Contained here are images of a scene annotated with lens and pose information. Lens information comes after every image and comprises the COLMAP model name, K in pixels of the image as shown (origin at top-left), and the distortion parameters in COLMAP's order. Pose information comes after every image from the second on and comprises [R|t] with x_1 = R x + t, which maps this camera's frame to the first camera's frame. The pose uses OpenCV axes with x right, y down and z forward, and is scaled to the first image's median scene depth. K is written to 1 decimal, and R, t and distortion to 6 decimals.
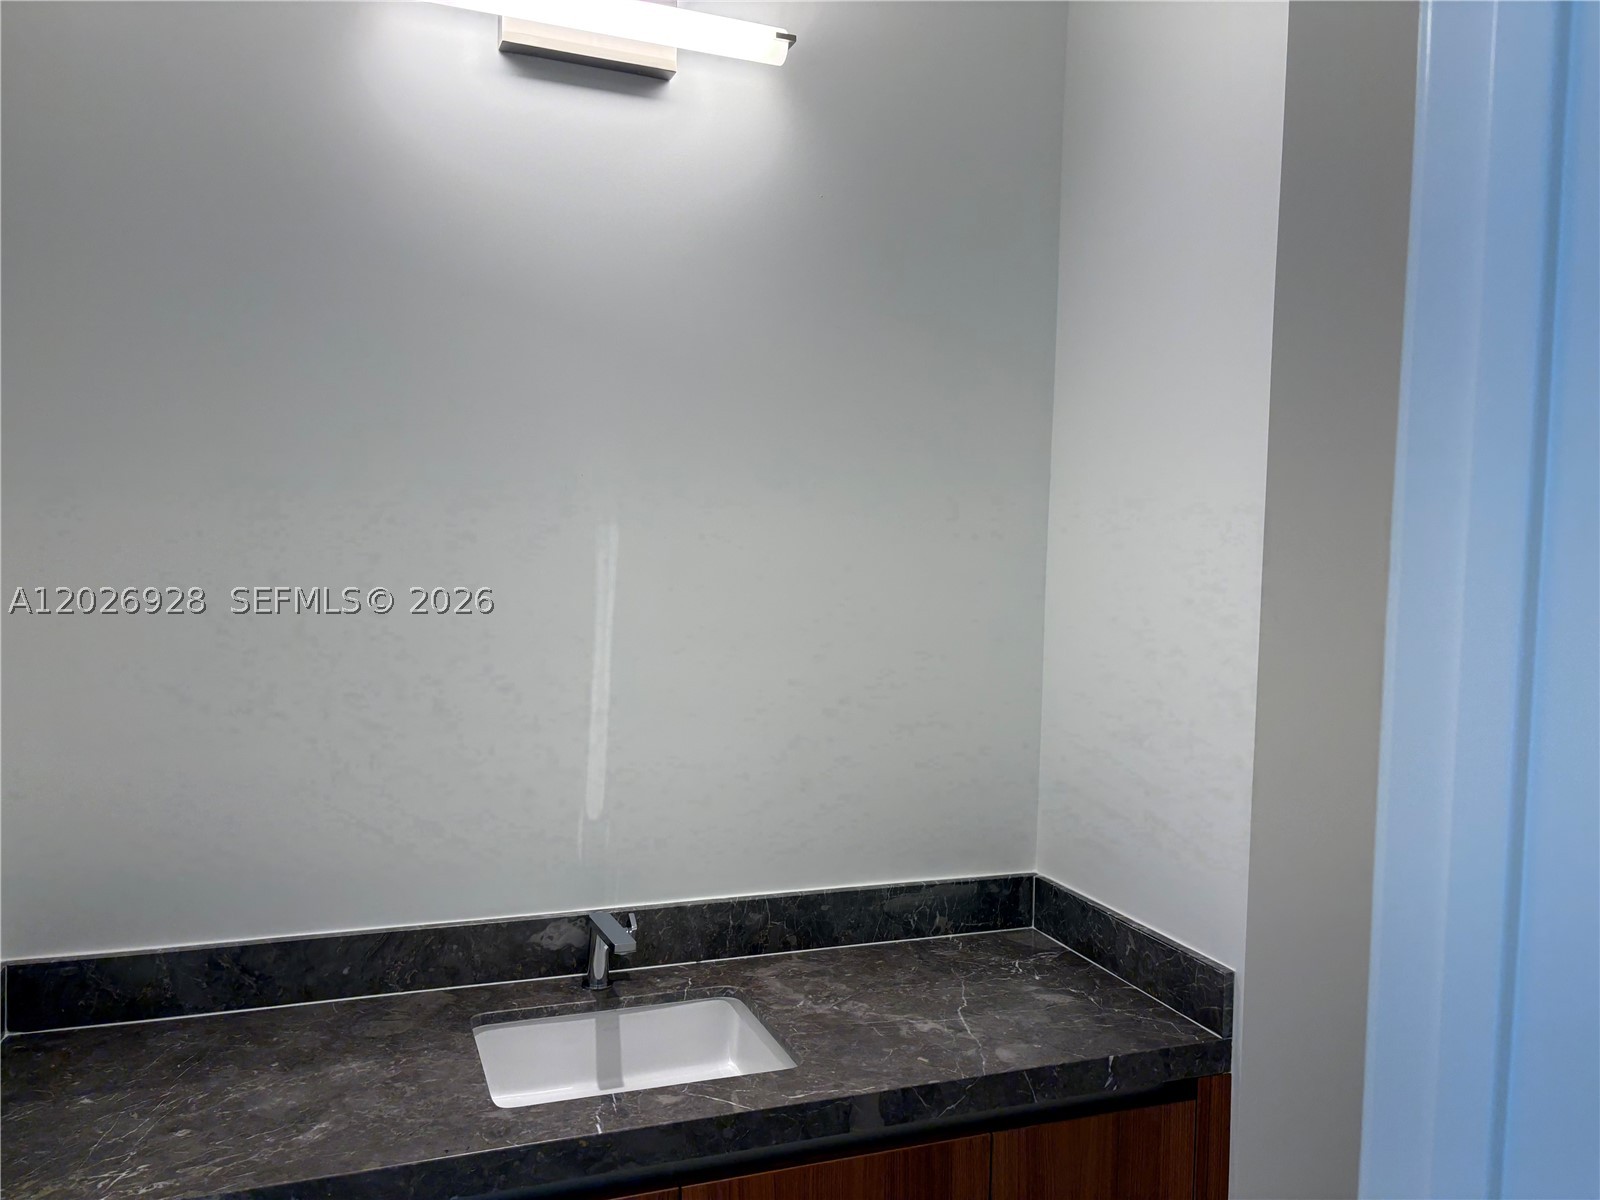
lens RADIAL K [[1215.2, 0, 800.0], [0, 1215.2, 600.0], [0, 0, 1]] dist [0.030396, -0.026872]
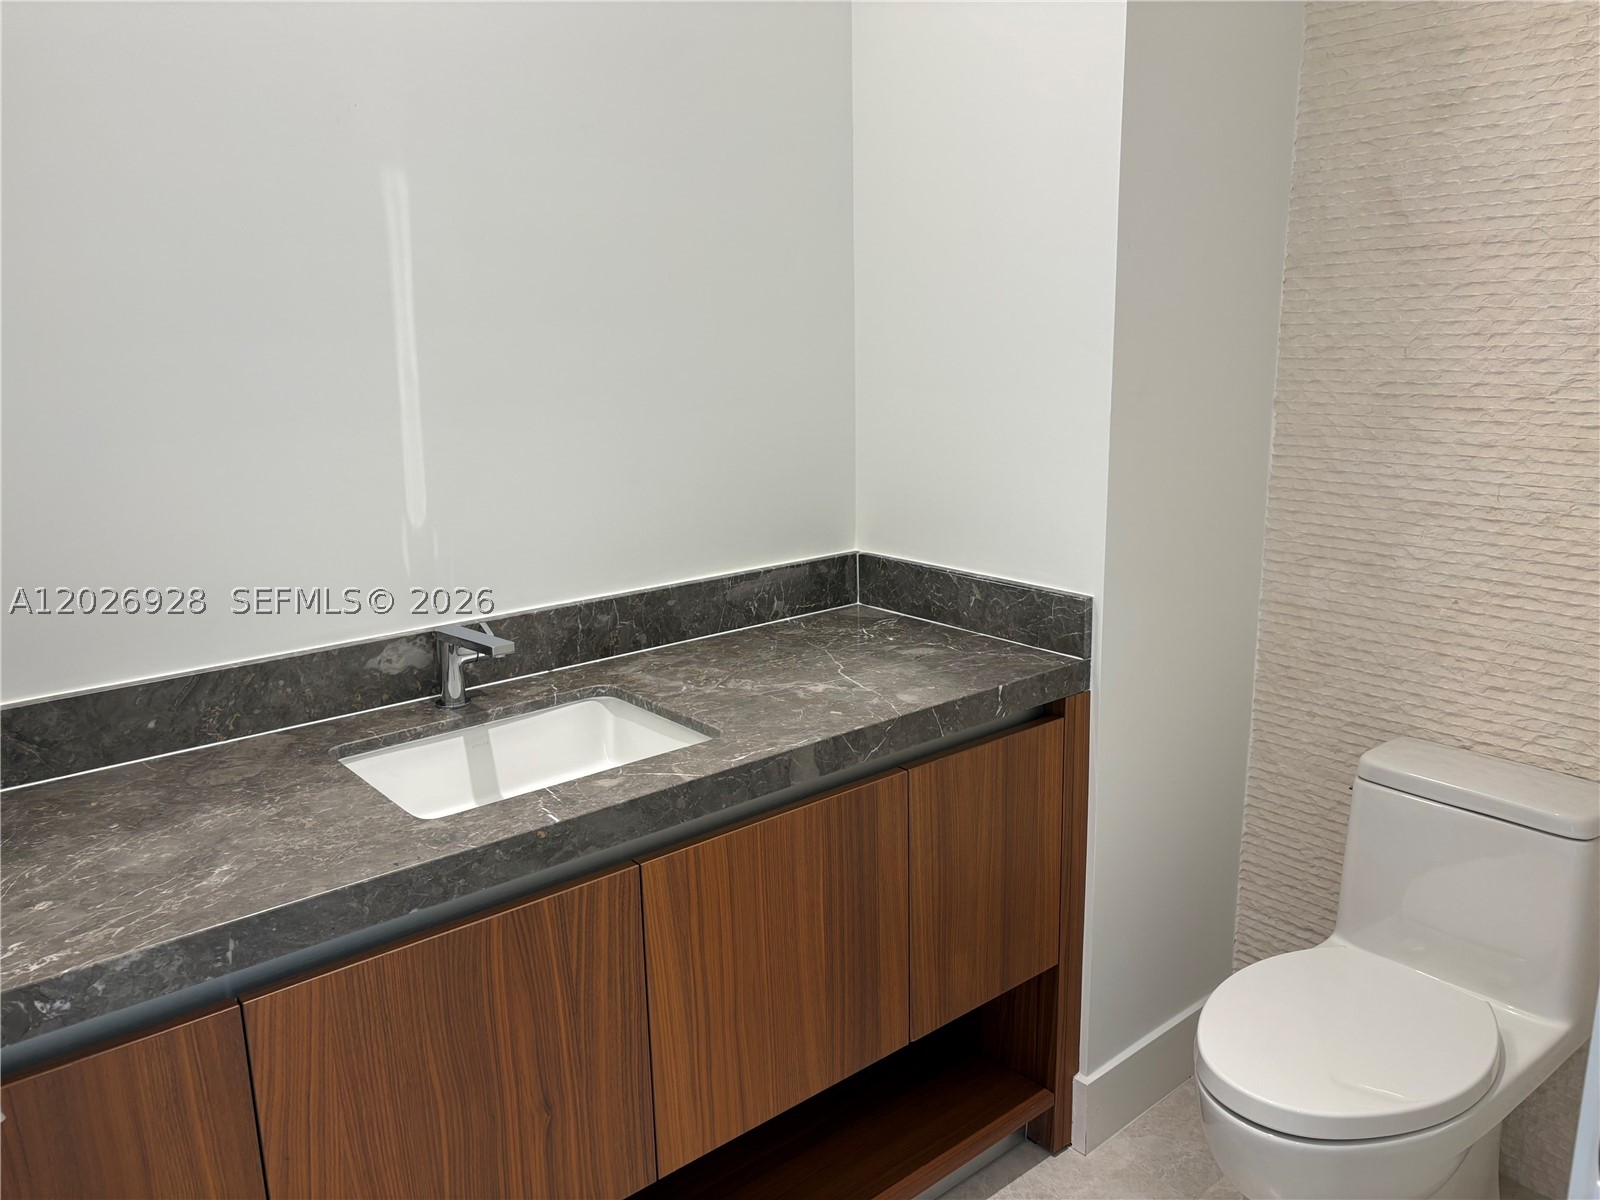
lens RADIAL K [[1201.6, 0, 812.9], [0, 1201.6, 595.0], [0, 0, 1]] dist [0.118607, -0.168165]
pose [[0.950527, -0.119053, 0.286923, -0.171474], [0.063586, 0.978655, 0.195424, 0.082331], [-0.304064, -0.167511, 0.937809, 0.093907]]
